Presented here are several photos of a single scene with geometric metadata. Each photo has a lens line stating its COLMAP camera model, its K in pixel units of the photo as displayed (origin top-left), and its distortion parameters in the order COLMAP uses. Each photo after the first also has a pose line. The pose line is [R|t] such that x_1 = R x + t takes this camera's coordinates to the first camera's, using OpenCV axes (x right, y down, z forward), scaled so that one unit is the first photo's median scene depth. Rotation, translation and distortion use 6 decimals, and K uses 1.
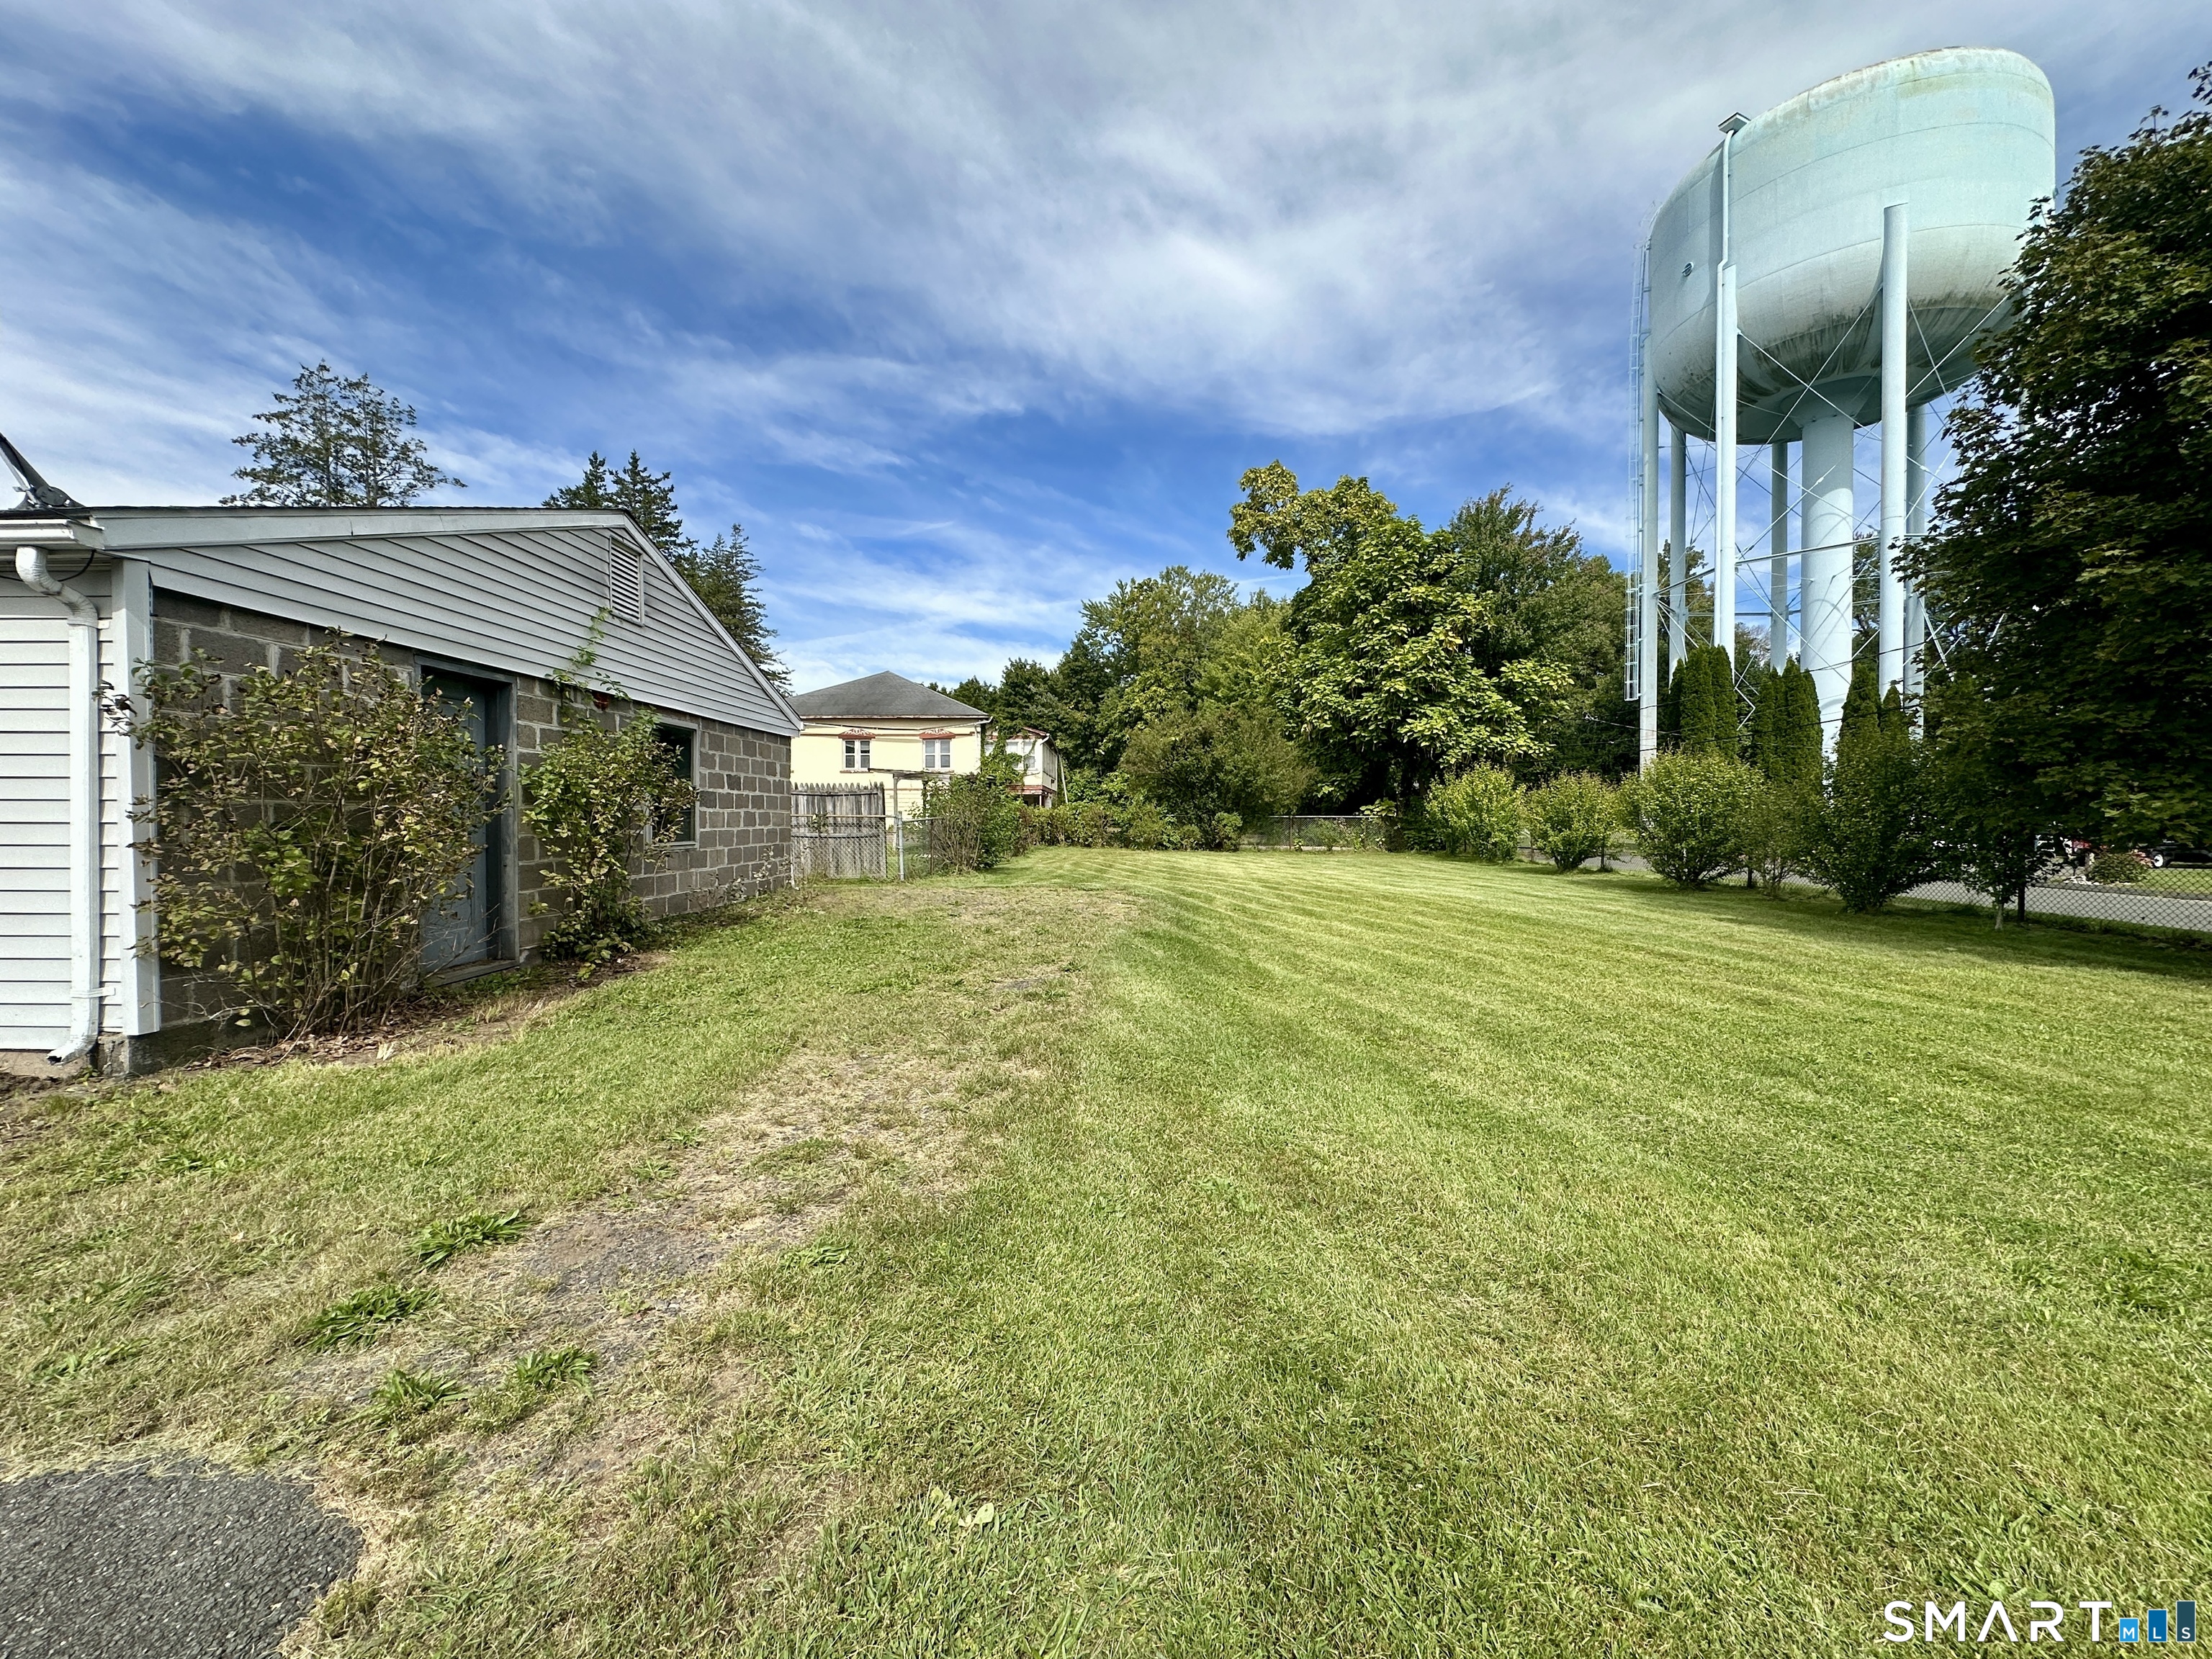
lens RADIAL K [[874.9, 0, 1107.0], [0, 874.9, 829.5], [0, 0, 1]] dist [-0.003654, 0.000554]
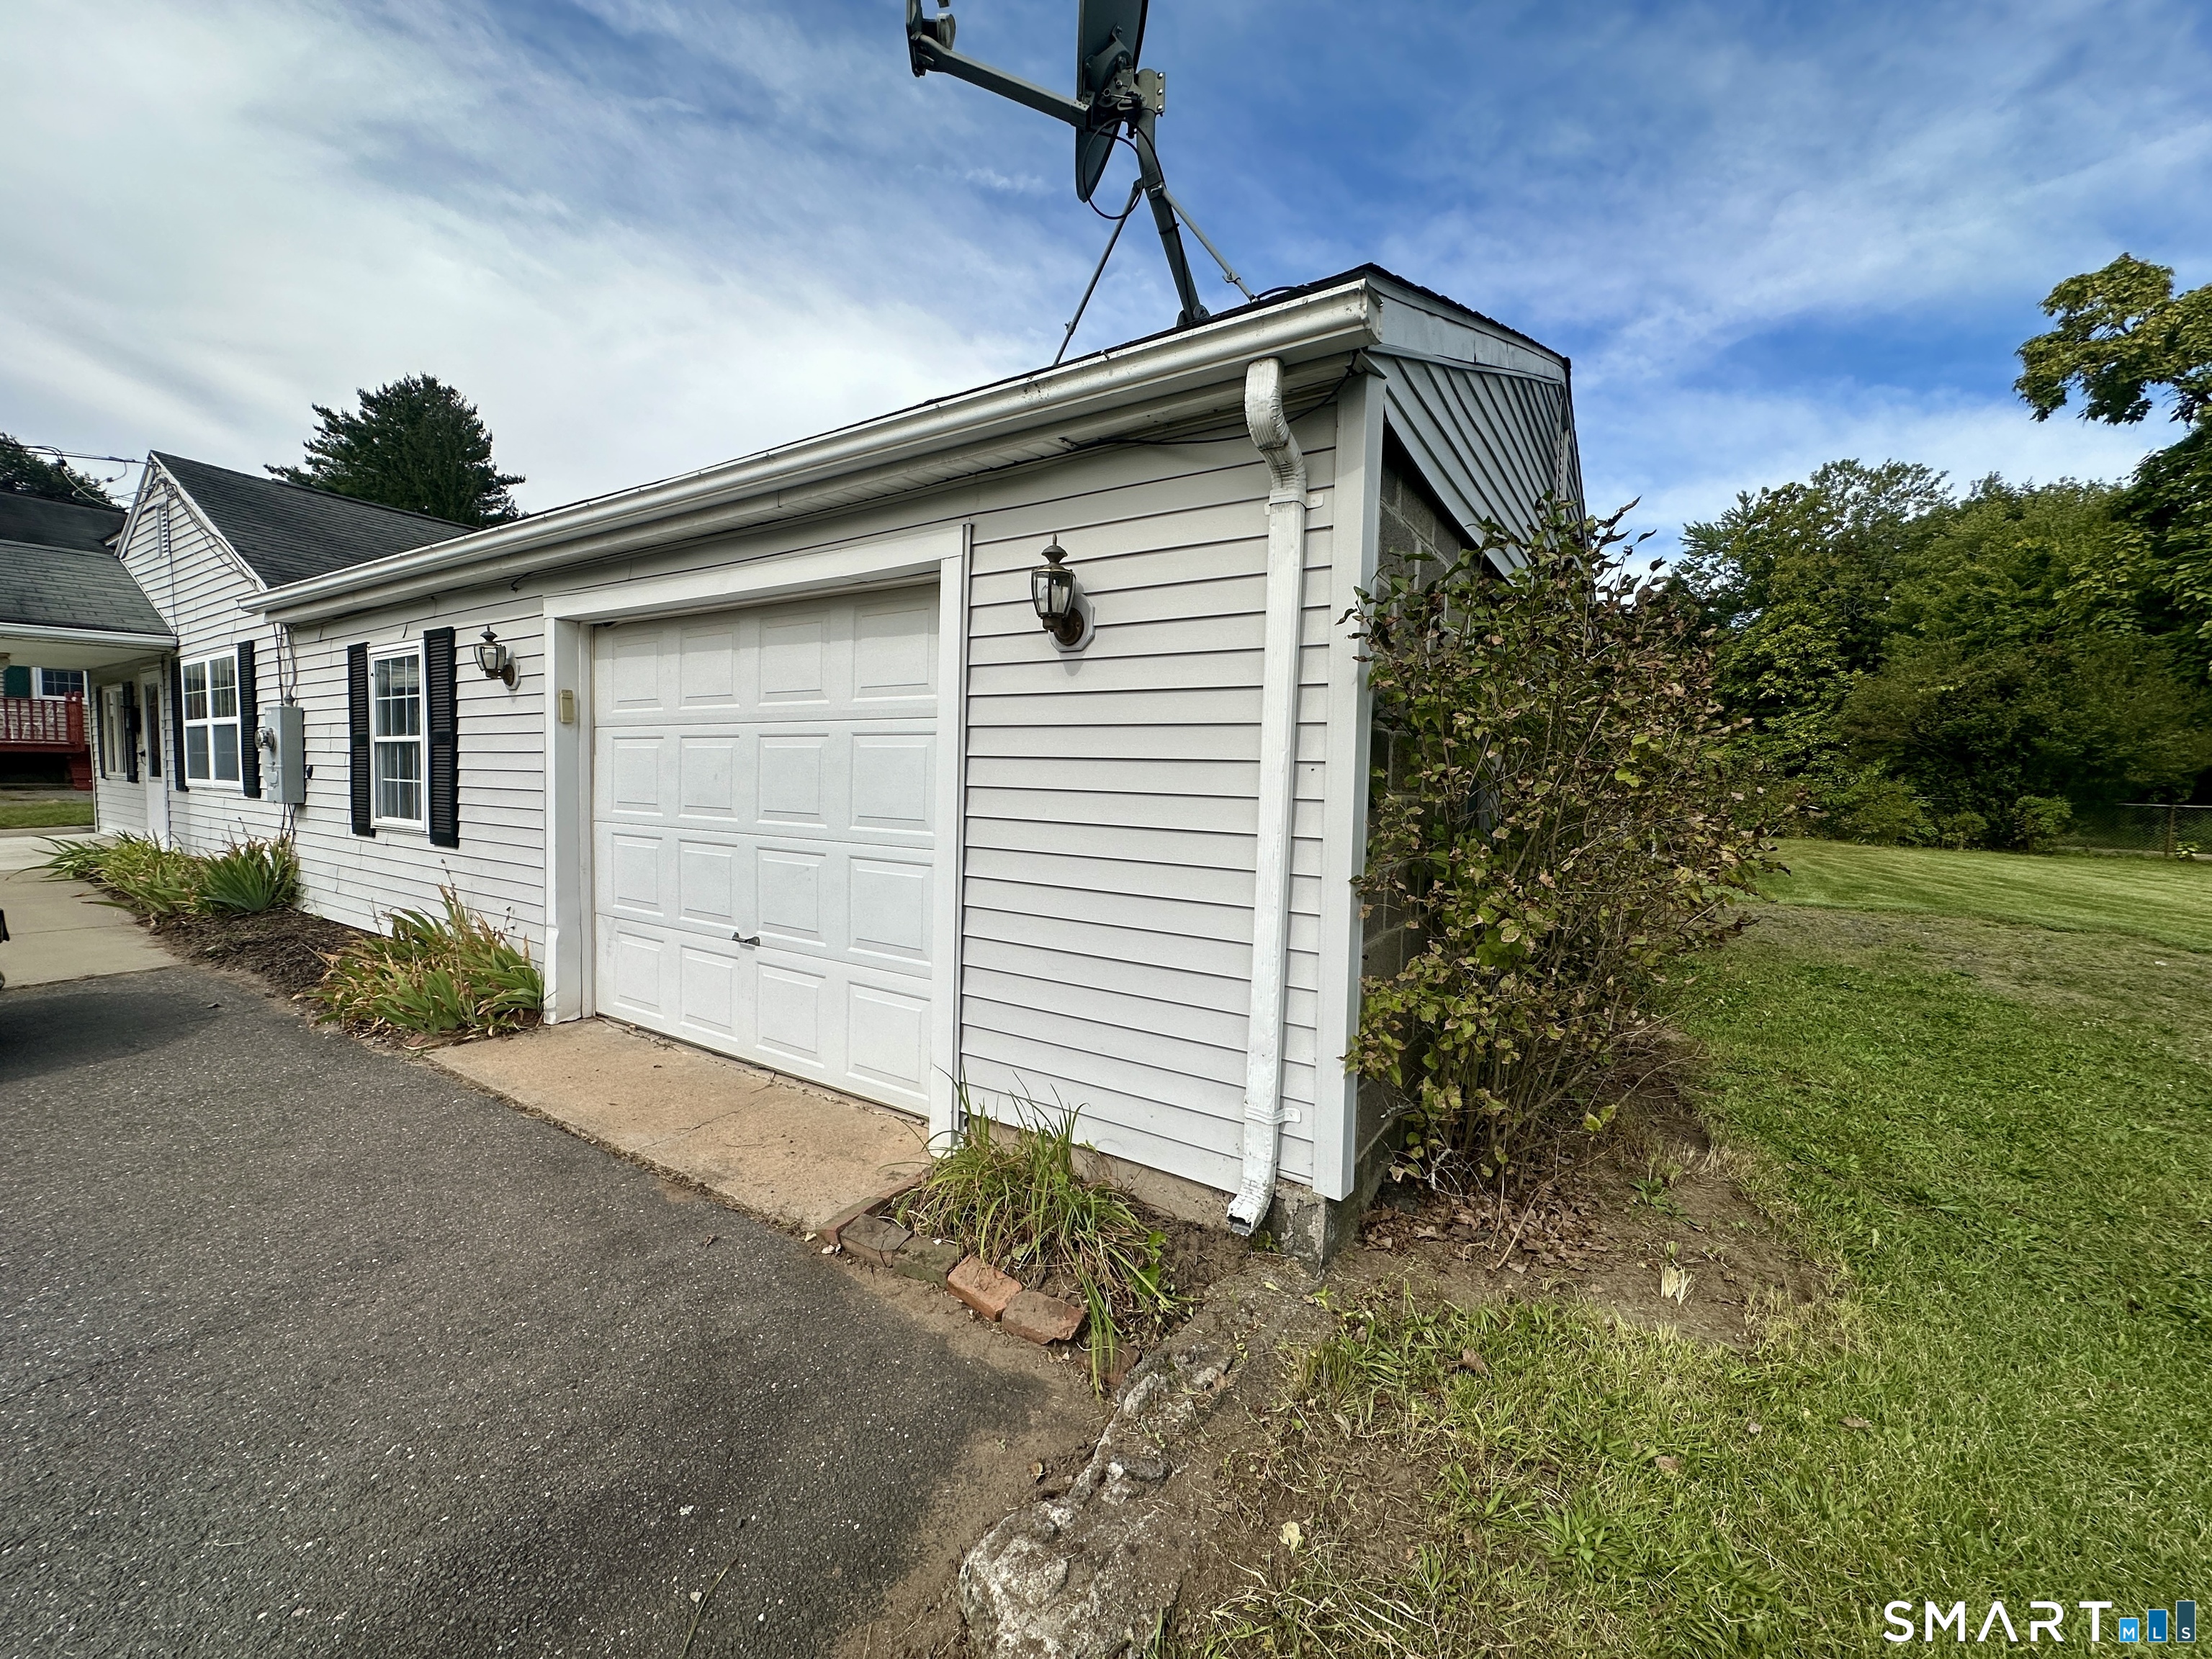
lens RADIAL K [[874.9, 0, 1106.0], [0, 874.9, 828.1], [0, 0, 1]] dist [-0.003654, 0.000554]
pose [[0.851767, 0.050837, -0.521448, -0.527705], [-0.030522, 0.998406, 0.047479, -0.021552], [0.523030, -0.024526, 0.851961, 0.232856]]
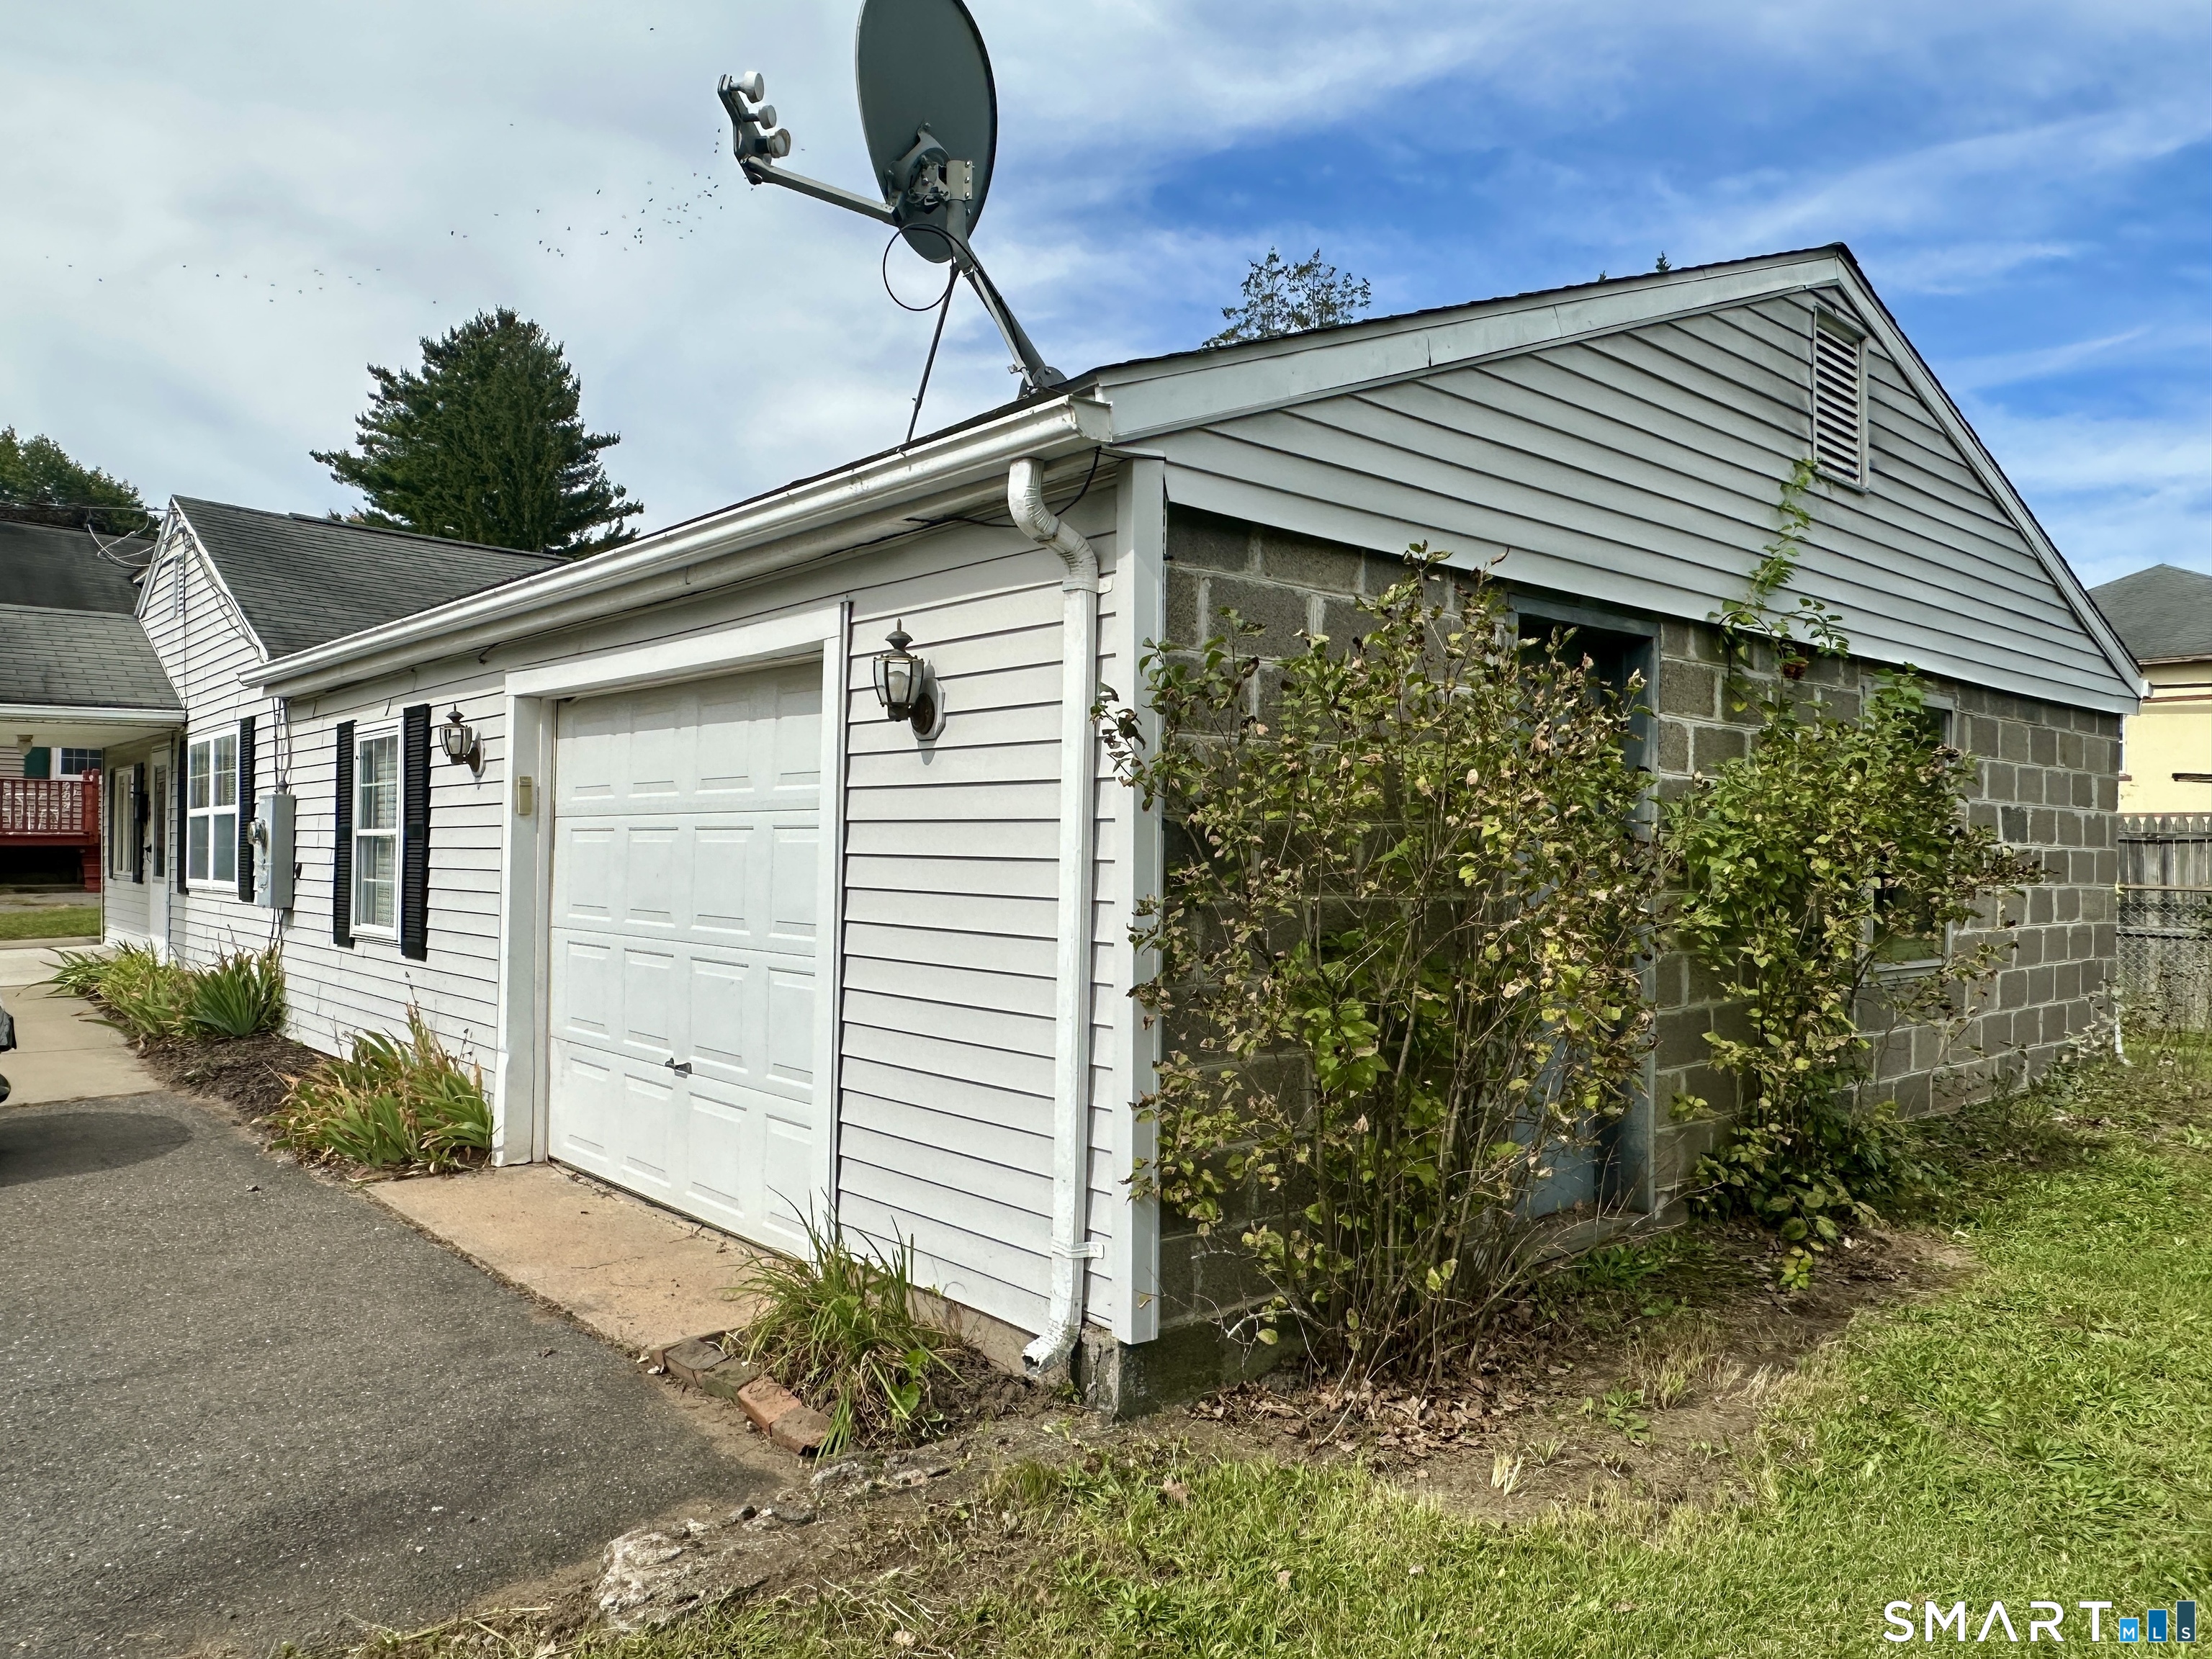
lens RADIAL K [[1511.9, 0, 1106.9], [0, 1511.9, 842.6], [0, 0, 1]] dist [-0.004809, 0.001229]
pose [[0.677457, 0.003455, -0.735555, -0.245481], [-0.022515, 0.999618, -0.016041, -0.031071], [0.735218, 0.027428, 0.677276, 0.196503]]
